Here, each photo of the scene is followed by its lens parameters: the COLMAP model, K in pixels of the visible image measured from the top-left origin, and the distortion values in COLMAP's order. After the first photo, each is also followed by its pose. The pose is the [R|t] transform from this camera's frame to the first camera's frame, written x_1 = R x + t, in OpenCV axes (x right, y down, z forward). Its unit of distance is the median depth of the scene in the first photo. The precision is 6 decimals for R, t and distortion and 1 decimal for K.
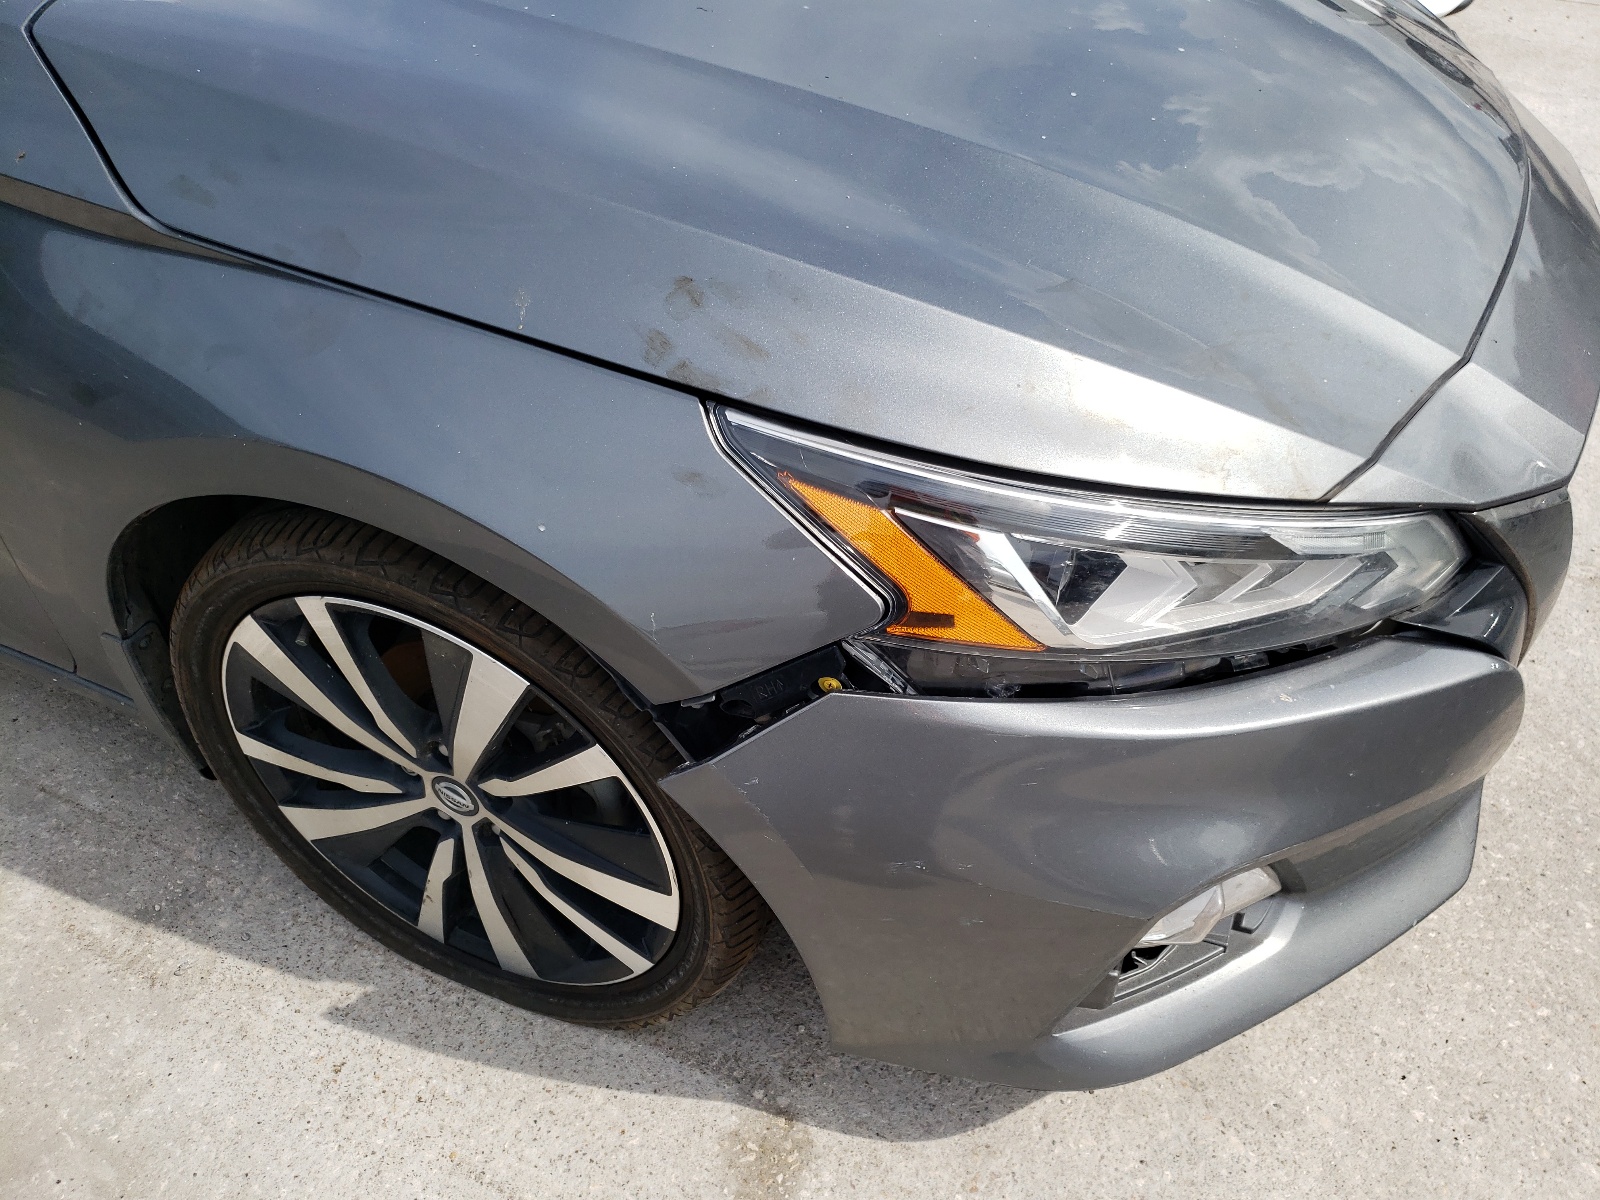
lens RADIAL K [[1206.8, 0, 798.7], [0, 1206.8, 598.8], [0, 0, 1]] dist [0.005866, 0.000972]
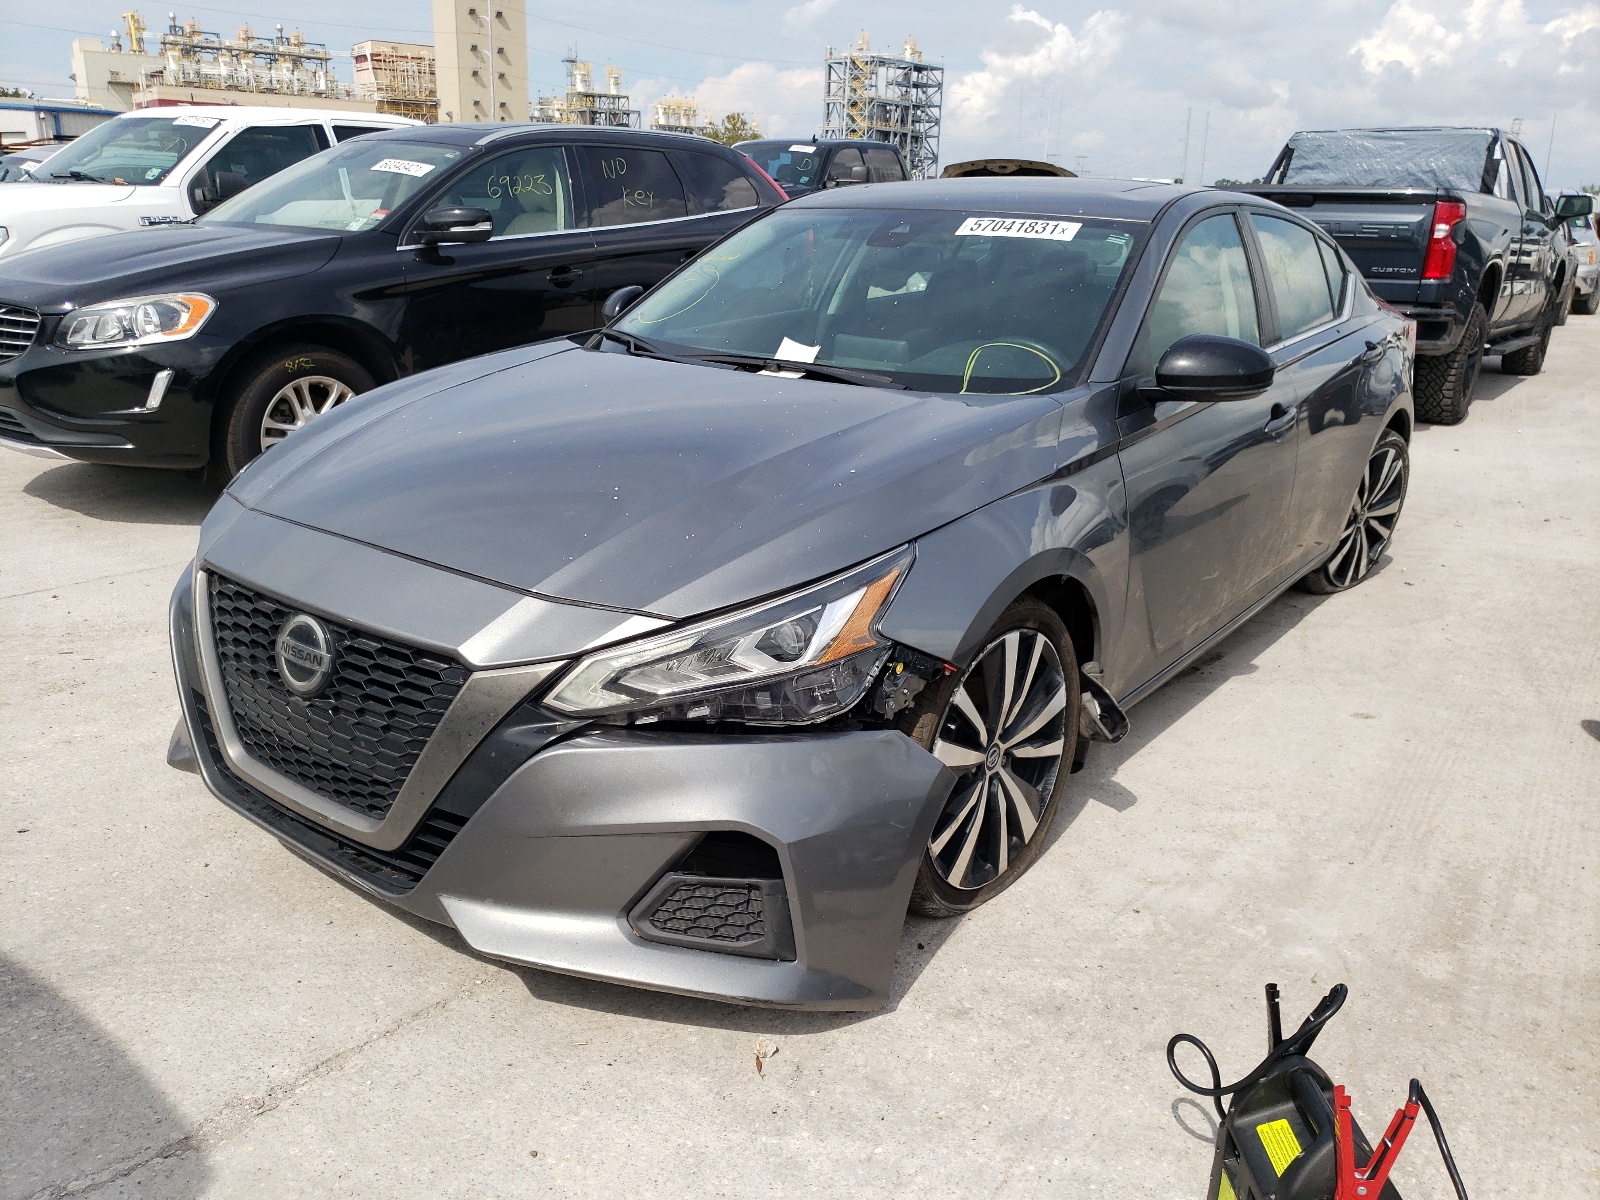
lens RADIAL K [[1206.8, 0, 801.7], [0, 1206.8, 605.2], [0, 0, 1]] dist [0.005866, 0.000972]
pose [[-0.340013, -0.936735, -0.083183, 0.223950], [0.932532, -0.347272, 0.098924, -0.243517], [-0.121553, -0.043935, 0.991612, -0.931148]]
